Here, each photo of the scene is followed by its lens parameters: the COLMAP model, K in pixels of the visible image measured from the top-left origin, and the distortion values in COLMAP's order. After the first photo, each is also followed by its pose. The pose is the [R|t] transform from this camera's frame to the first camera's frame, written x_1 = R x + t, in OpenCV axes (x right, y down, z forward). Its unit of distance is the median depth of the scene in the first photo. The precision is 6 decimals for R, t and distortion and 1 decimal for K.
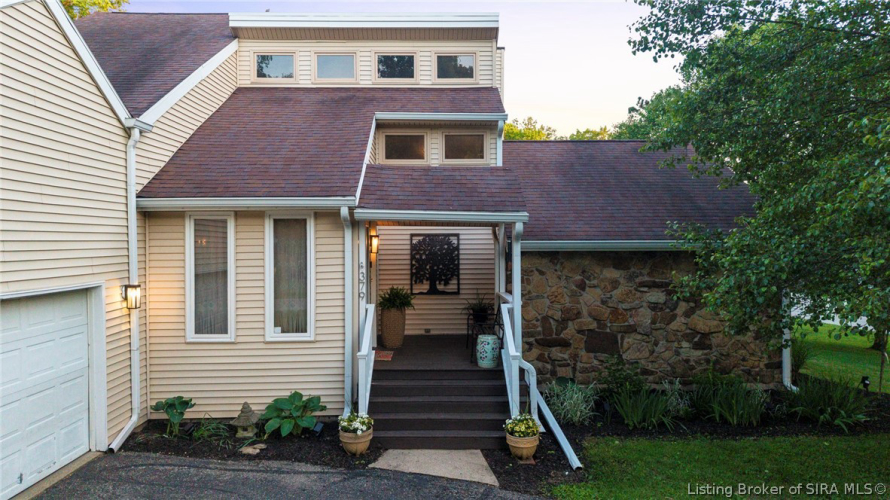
lens RADIAL K [[618.3, 0, 445.7], [0, 618.3, 248.3], [0, 0, 1]] dist [0.005750, 0.003572]
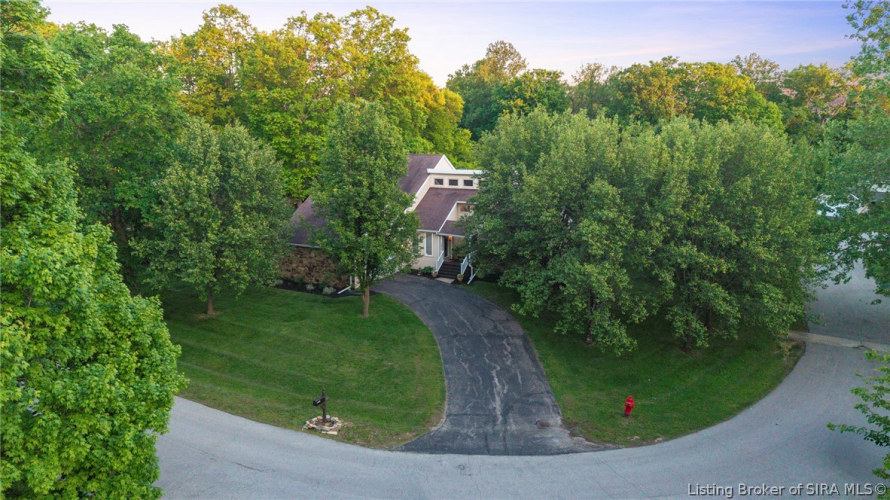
lens RADIAL K [[618.3, 0, 445.0], [0, 618.3, 250.0], [0, 0, 1]] dist [0.005750, 0.003572]
pose [[0.890444, 0.095799, -0.444896, 2.214082], [-0.006947, 0.980340, 0.197193, -0.944655], [0.455040, -0.172499, 0.873603, -3.531734]]
